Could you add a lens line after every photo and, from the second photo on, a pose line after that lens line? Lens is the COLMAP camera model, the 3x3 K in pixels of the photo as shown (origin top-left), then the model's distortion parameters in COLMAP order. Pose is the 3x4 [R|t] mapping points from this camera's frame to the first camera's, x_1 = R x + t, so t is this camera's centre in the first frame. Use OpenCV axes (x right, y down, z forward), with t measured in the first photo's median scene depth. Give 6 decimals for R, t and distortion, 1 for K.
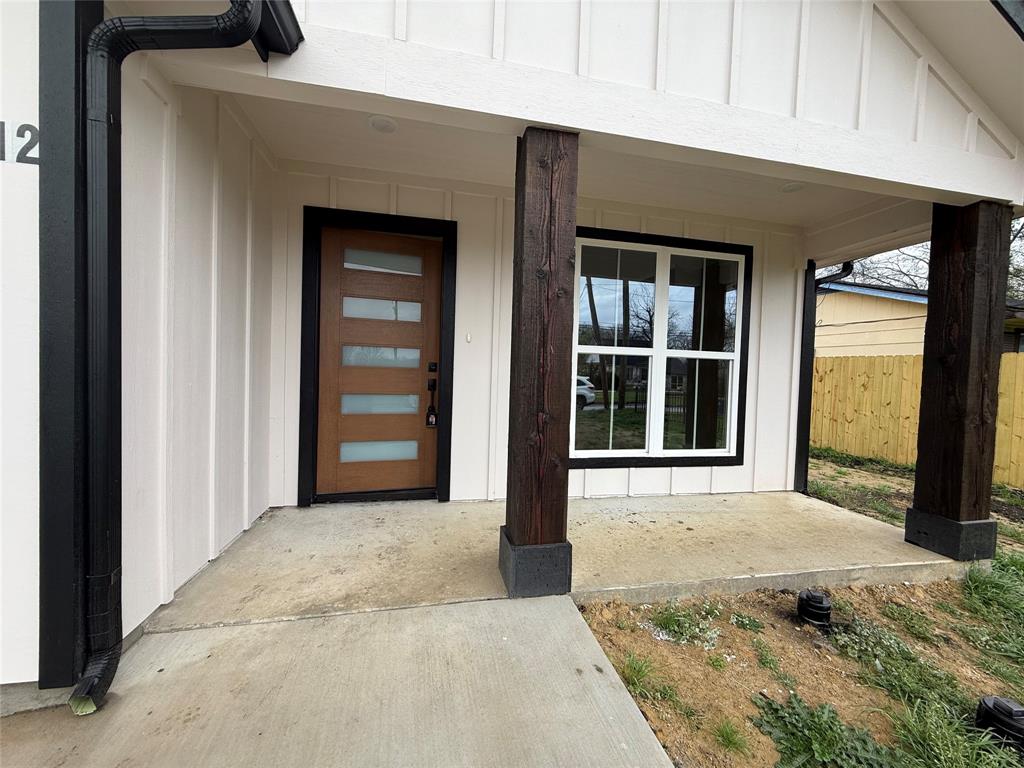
lens RADIAL K [[410.0, 0, 512.6], [0, 410.0, 381.5], [0, 0, 1]] dist [0.001657, -0.000961]
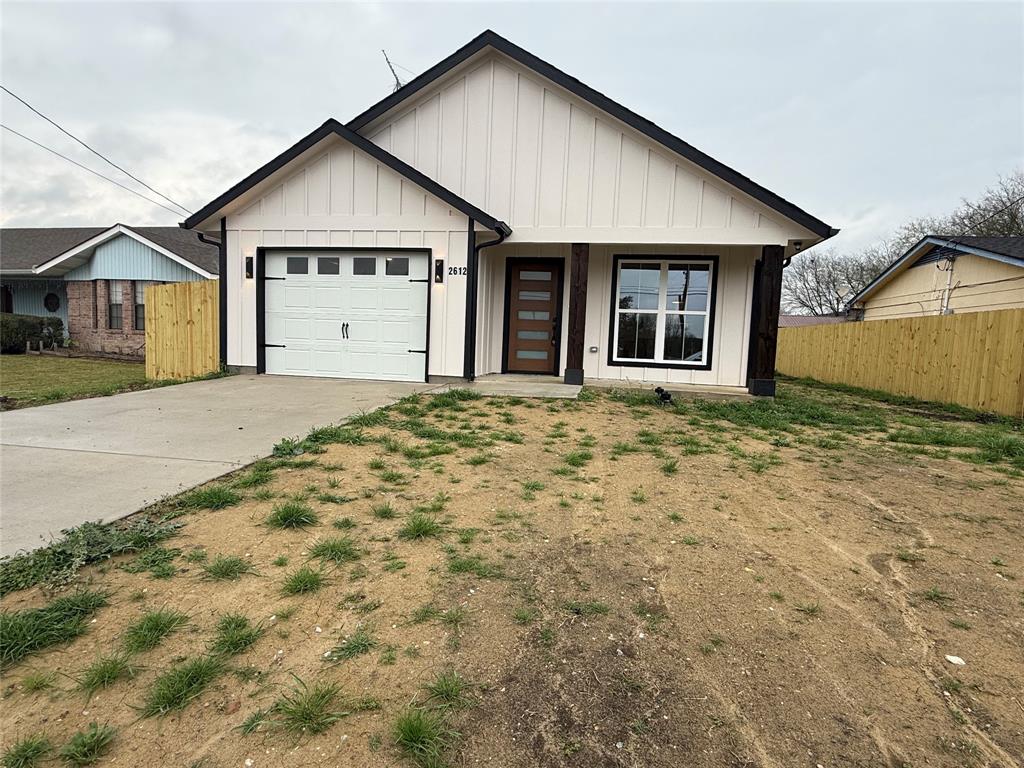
lens RADIAL K [[499.6, 0, 517.1], [0, 499.6, 383.6], [0, 0, 1]] dist [0.000976, 0.000244]
pose [[0.927368, 0.035505, -0.372463, 0.669626], [-0.018742, 0.998646, 0.048531, 0.190747], [0.373681, -0.038025, 0.926777, -1.700608]]
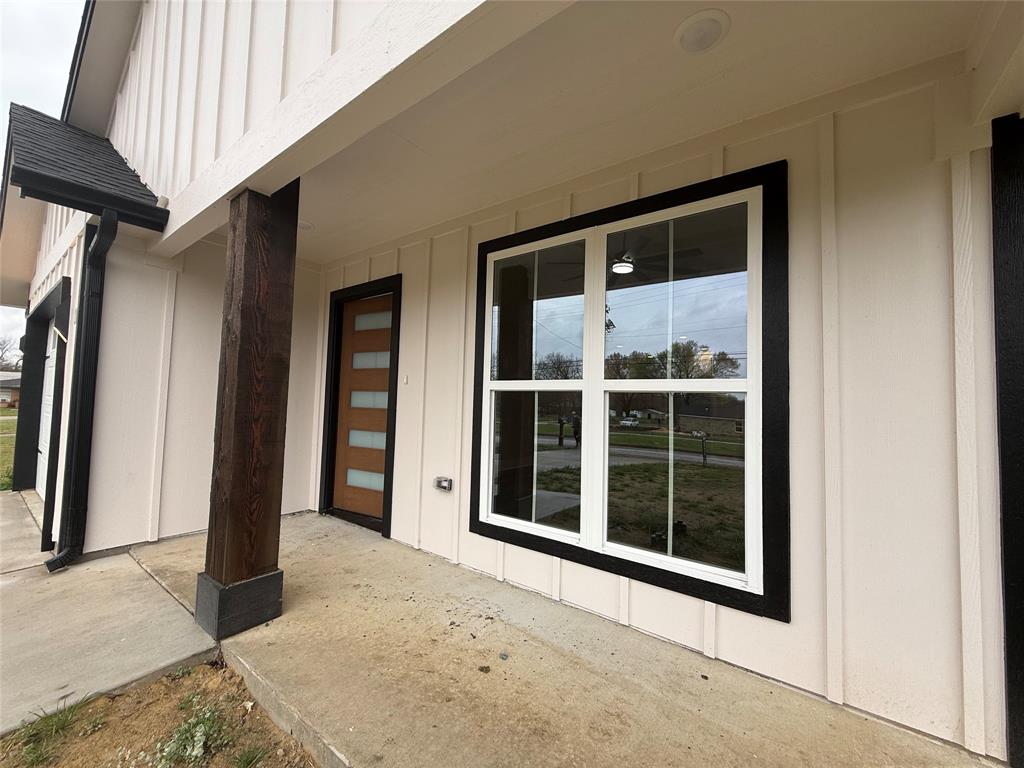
lens RADIAL K [[410.0, 0, 513.4], [0, 410.0, 380.4], [0, 0, 1]] dist [0.001657, -0.000961]
pose [[0.654639, -0.053550, -0.754042, 0.812891], [-0.028188, 0.995065, -0.095138, -0.012989], [0.755416, 0.083536, 0.649899, 0.509578]]
